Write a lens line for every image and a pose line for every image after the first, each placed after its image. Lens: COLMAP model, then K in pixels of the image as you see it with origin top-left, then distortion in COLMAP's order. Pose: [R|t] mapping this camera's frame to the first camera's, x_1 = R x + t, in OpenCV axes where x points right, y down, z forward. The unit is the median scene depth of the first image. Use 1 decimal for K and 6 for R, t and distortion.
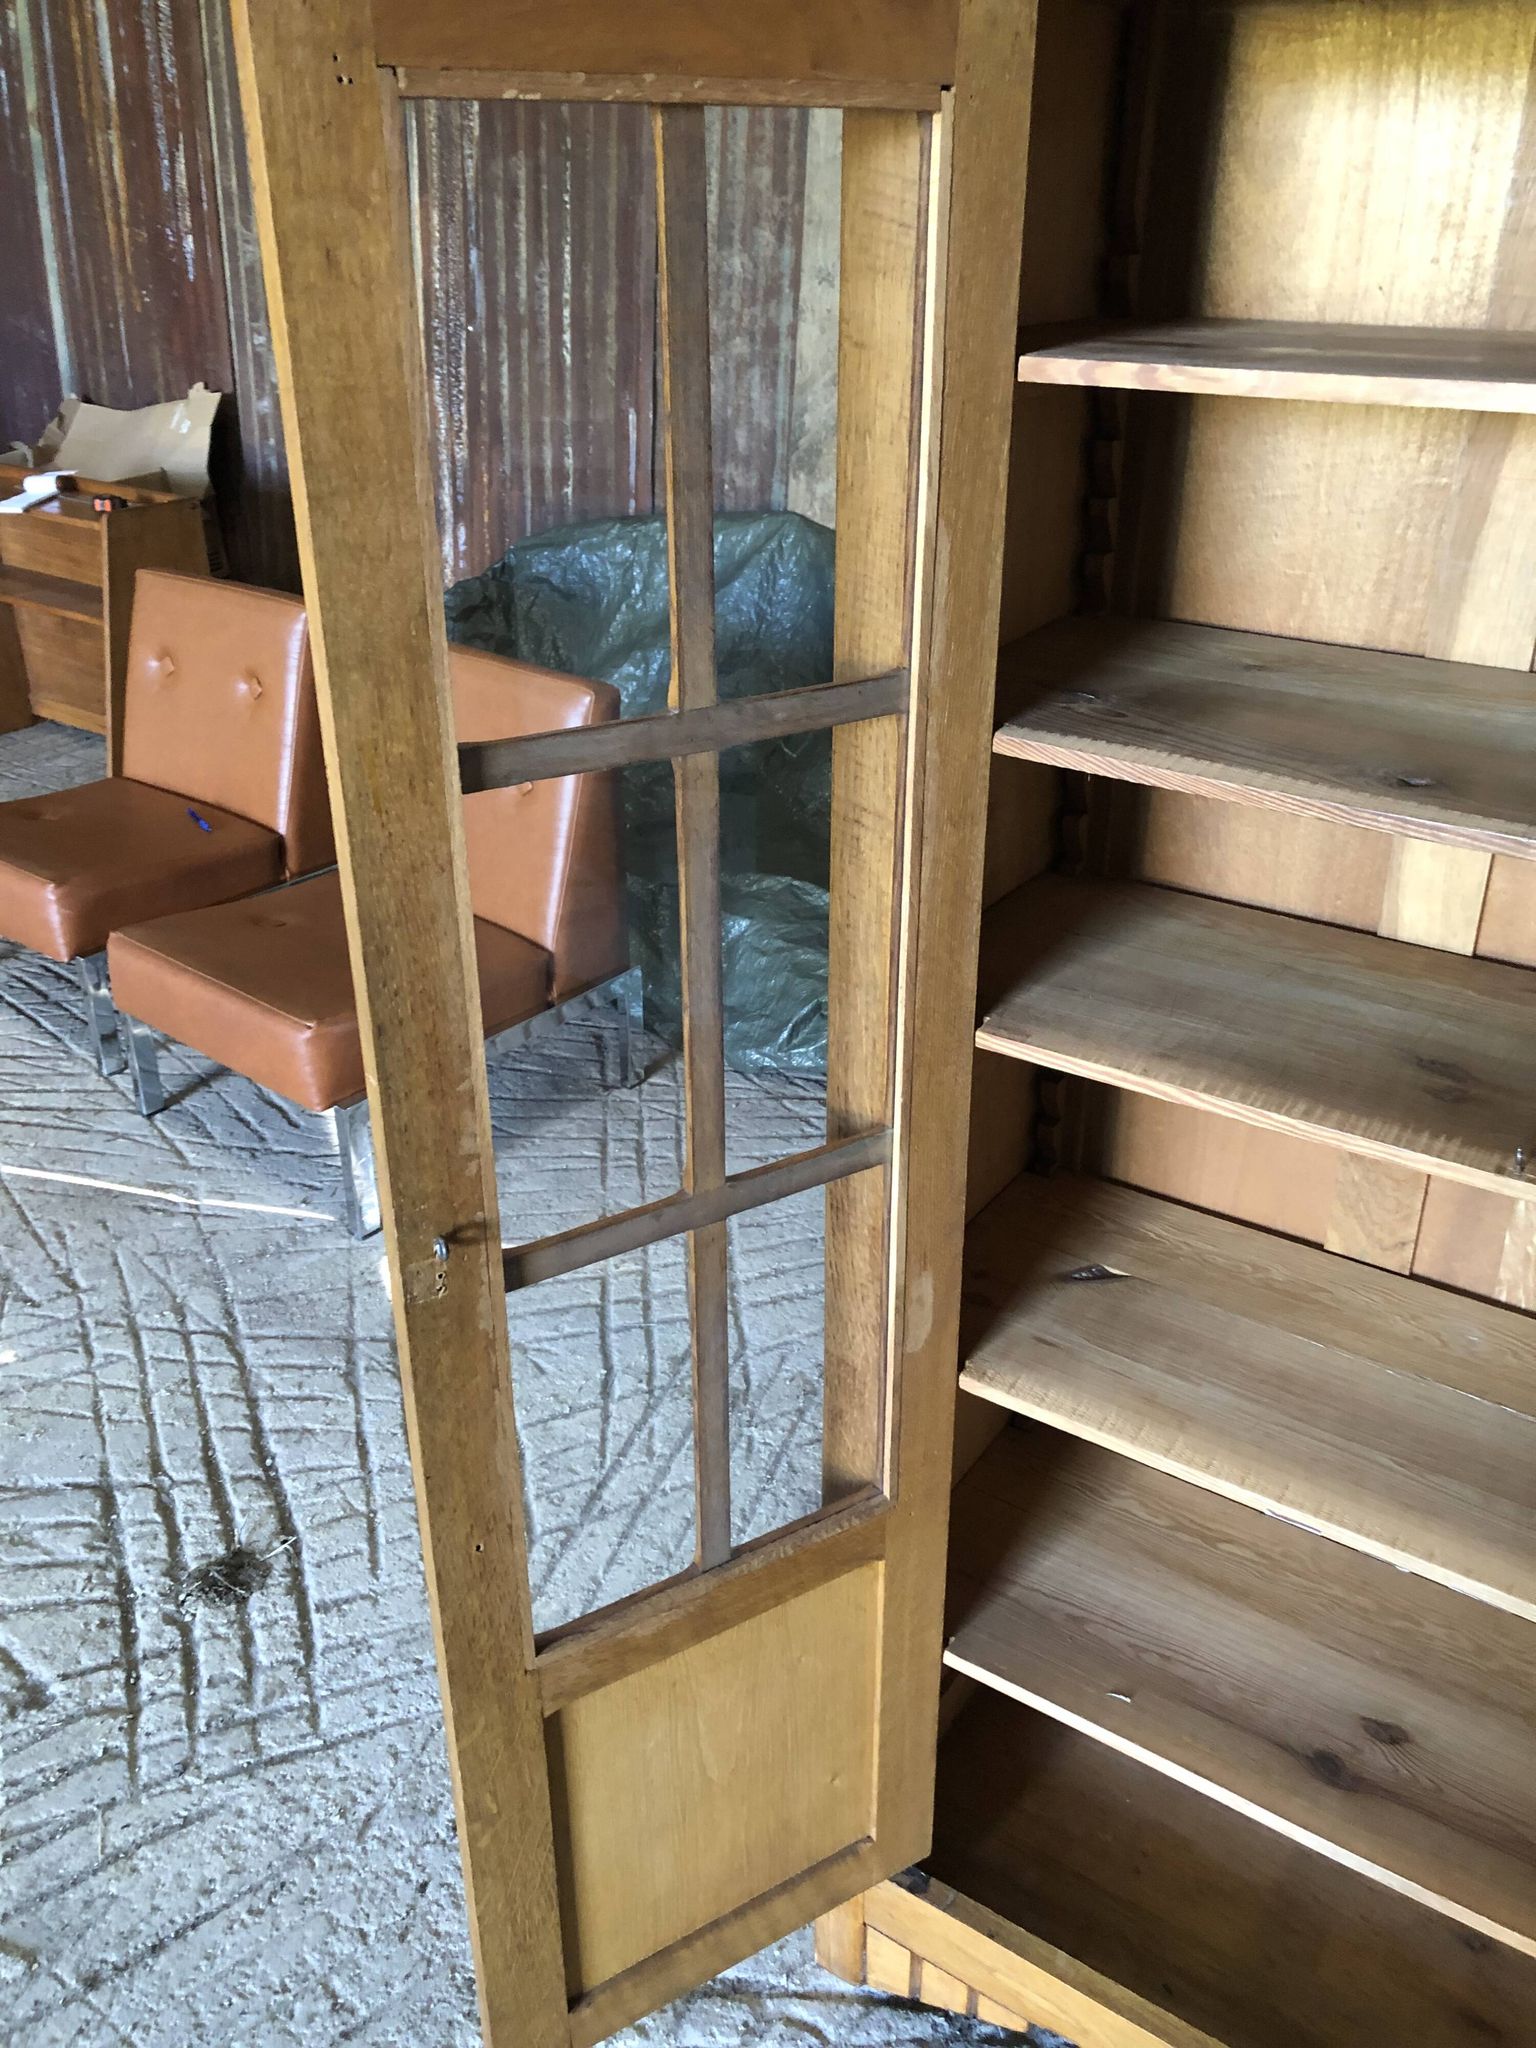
lens RADIAL K [[1675.2, 0, 778.4], [0, 1675.2, 1012.9], [0, 0, 1]] dist [0.024754, -0.013224]
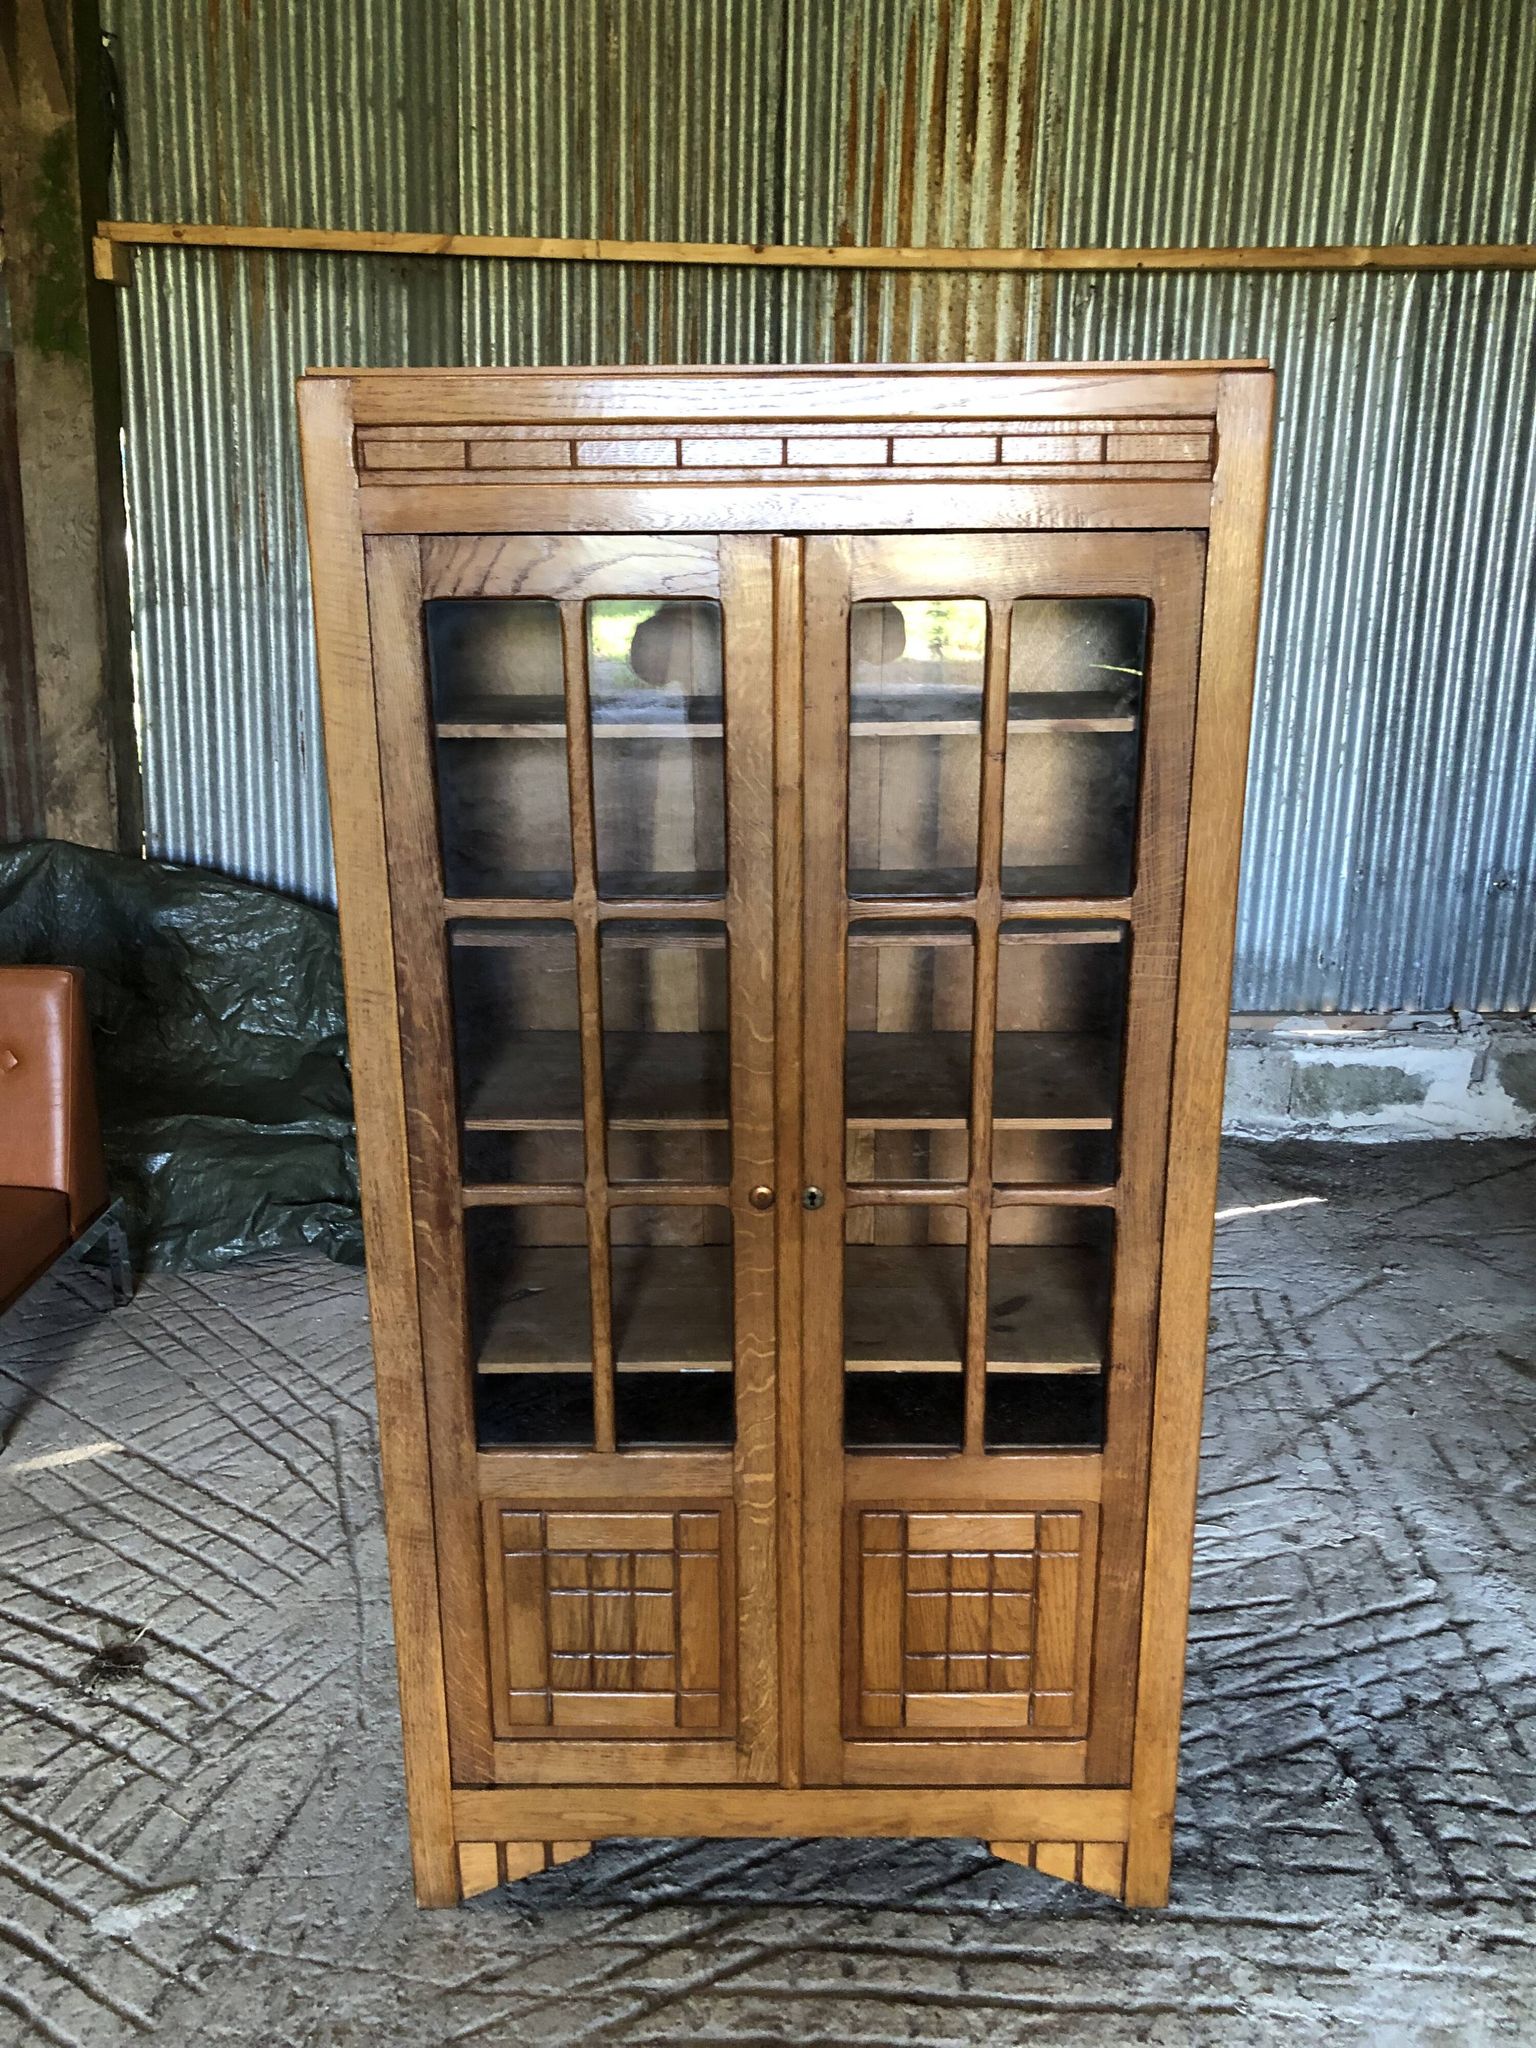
lens RADIAL K [[1675.2, 0, 778.5], [0, 1675.2, 1007.7], [0, 0, 1]] dist [0.024754, -0.013224]
pose [[0.785754, -0.171604, 0.594258, -0.896519], [0.279814, 0.955433, -0.094081, 0.194190], [-0.551630, 0.240206, 0.798753, -0.546391]]
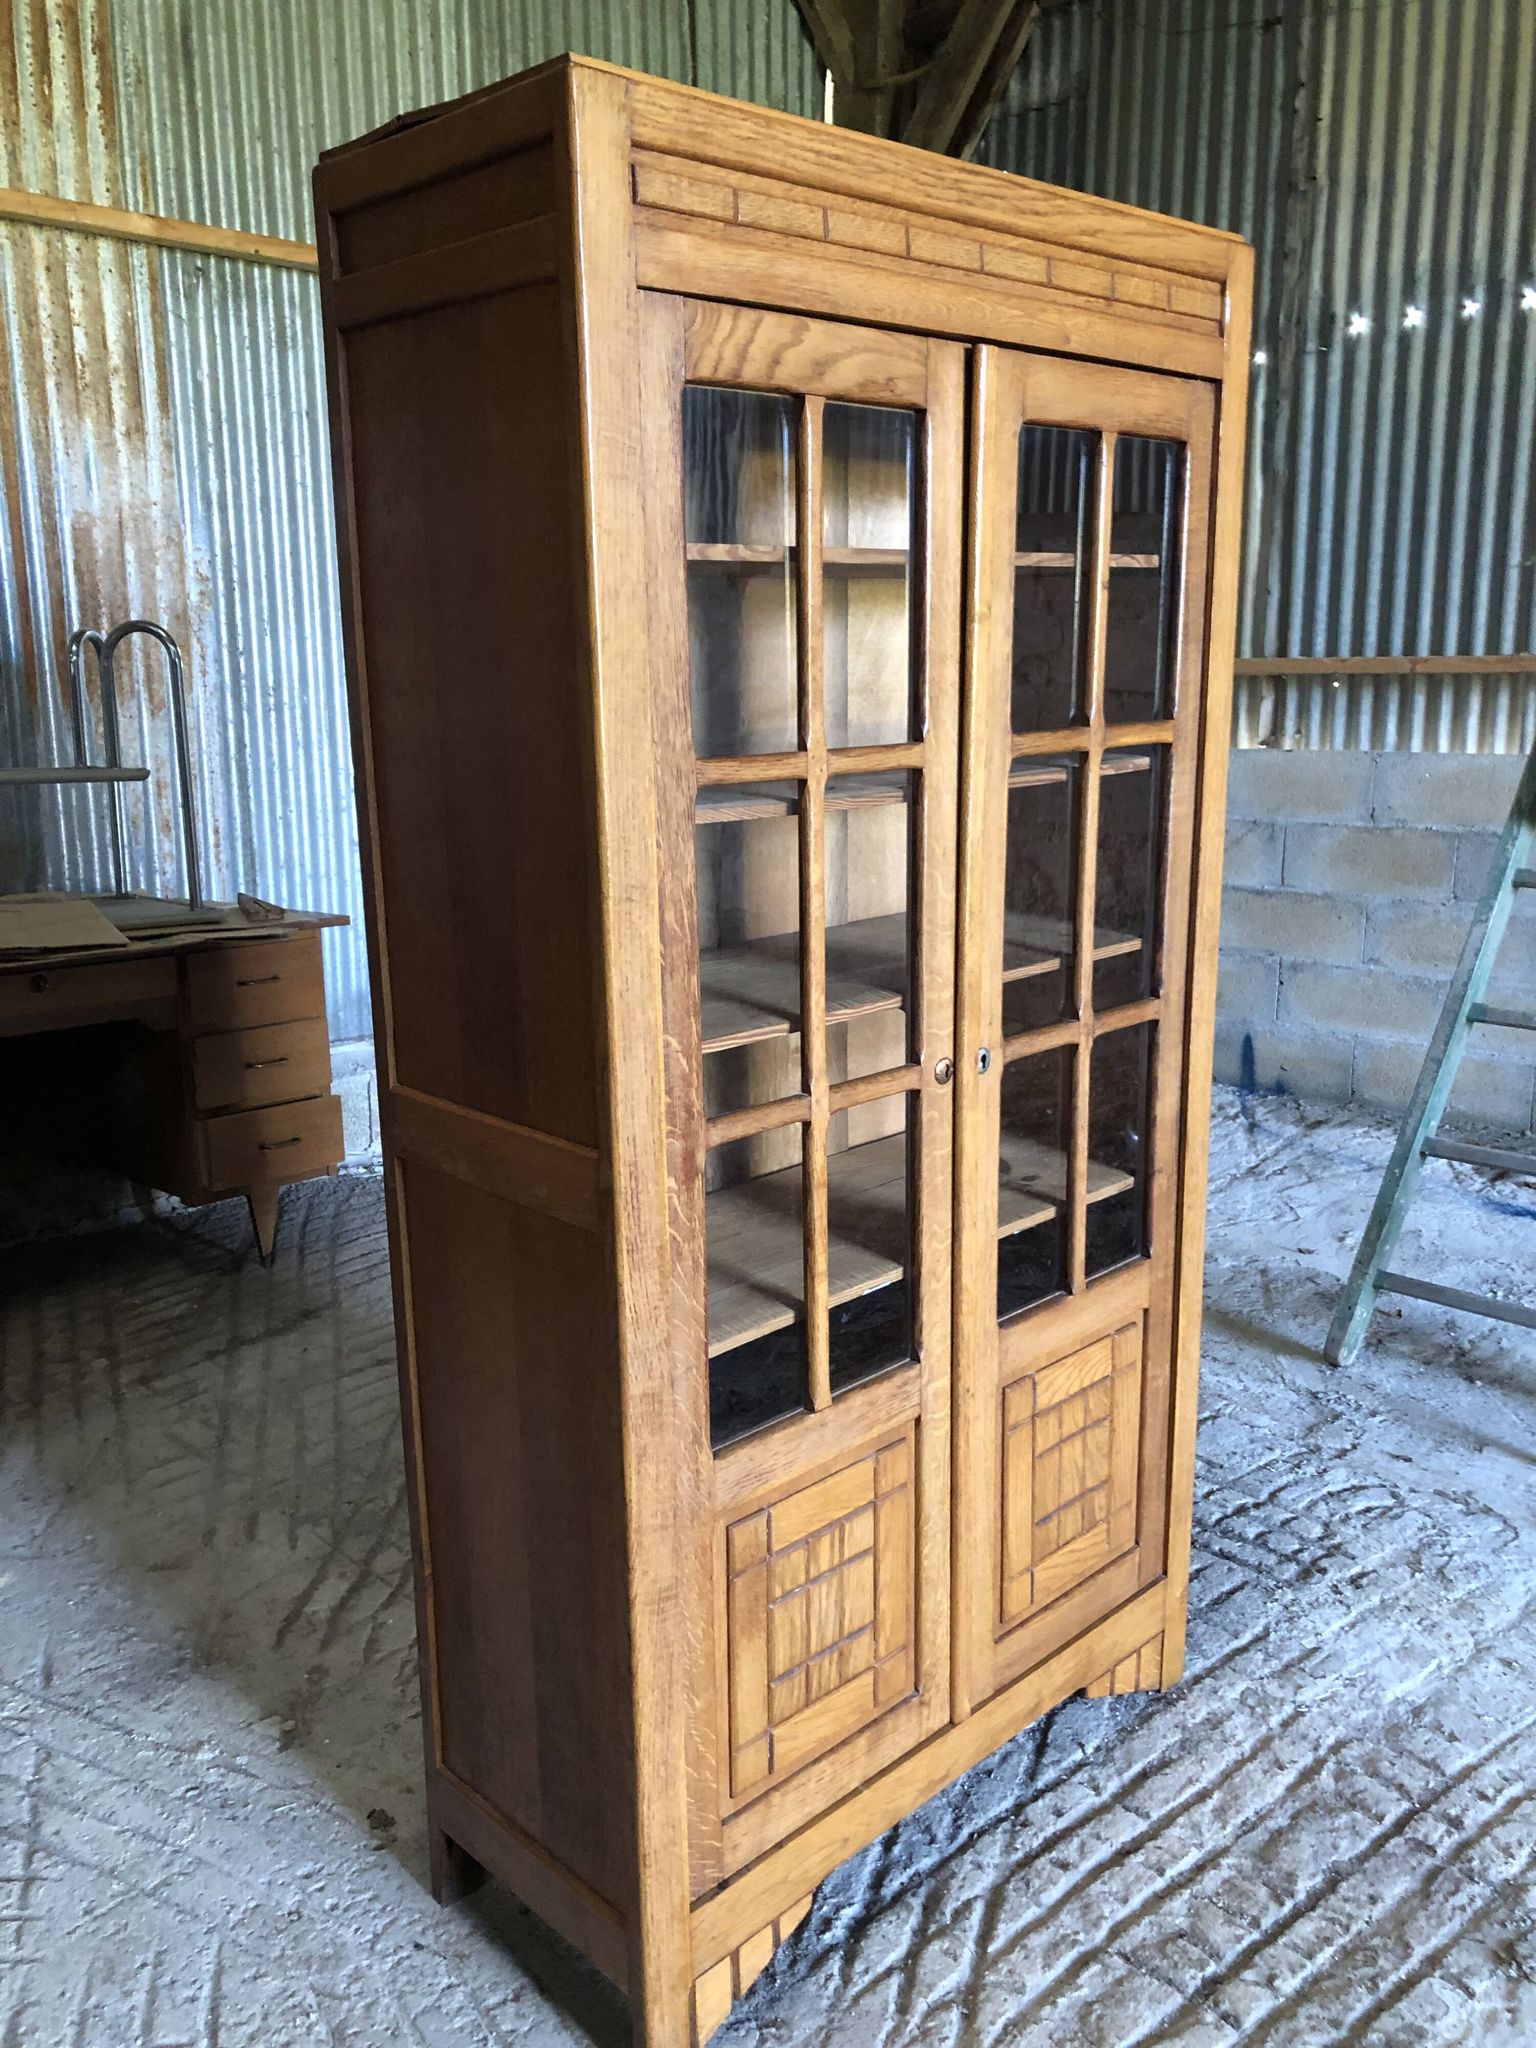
lens RADIAL K [[1675.2, 0, 784.7], [0, 1675.2, 1017.1], [0, 0, 1]] dist [0.024754, -0.013224]
pose [[0.119745, -0.223610, 0.967295, -1.356494], [0.453115, 0.879222, 0.147158, -0.065743], [-0.883373, 0.420674, 0.206603, 0.408717]]
